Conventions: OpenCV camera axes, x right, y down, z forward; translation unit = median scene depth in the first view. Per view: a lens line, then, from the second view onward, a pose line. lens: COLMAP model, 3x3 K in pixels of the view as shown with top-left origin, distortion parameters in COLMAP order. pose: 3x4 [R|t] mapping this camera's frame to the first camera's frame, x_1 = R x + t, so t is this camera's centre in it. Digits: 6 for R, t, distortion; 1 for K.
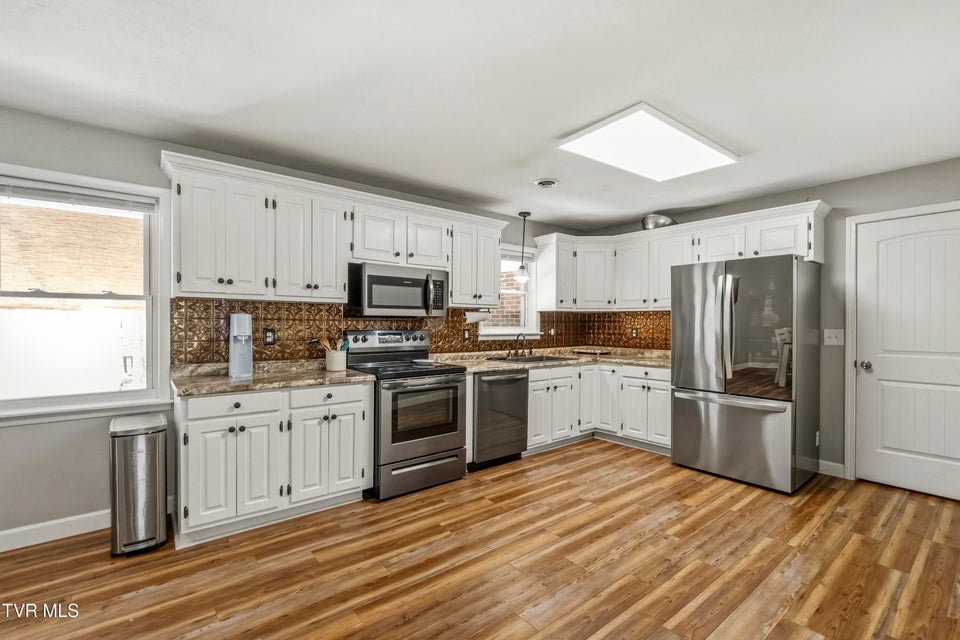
lens RADIAL K [[419.5, 0, 479.9], [0, 419.5, 326.2], [0, 0, 1]] dist [-0.009060, -0.000255]
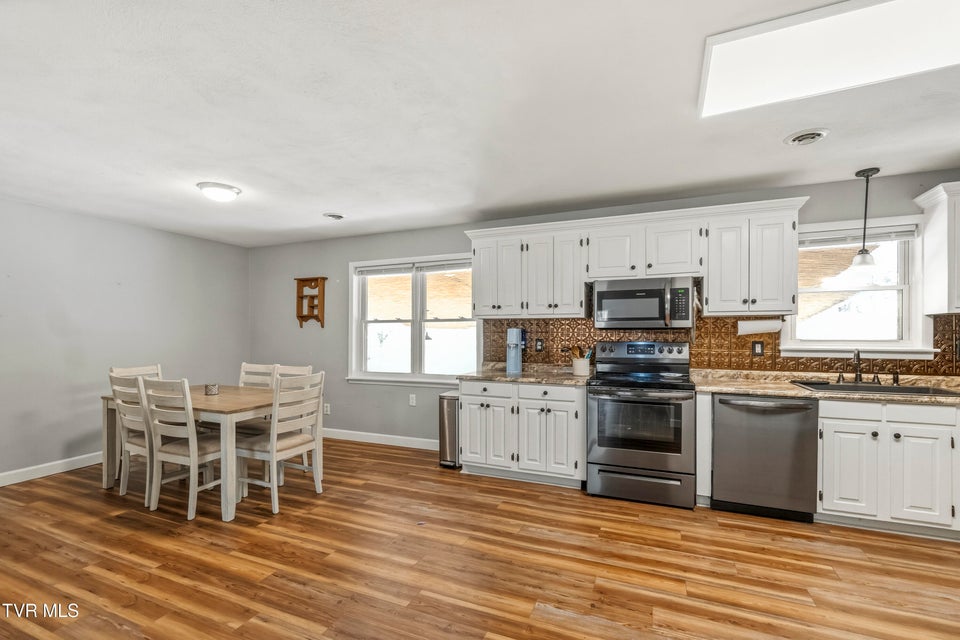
lens RADIAL K [[419.5, 0, 479.9], [0, 419.5, 326.2], [0, 0, 1]] dist [-0.009060, -0.000255]
pose [[0.480114, -0.020915, -0.876957, 0.562917], [-0.005106, 0.999632, -0.026636, 0.001364], [0.877191, 0.017266, 0.479831, 0.190551]]
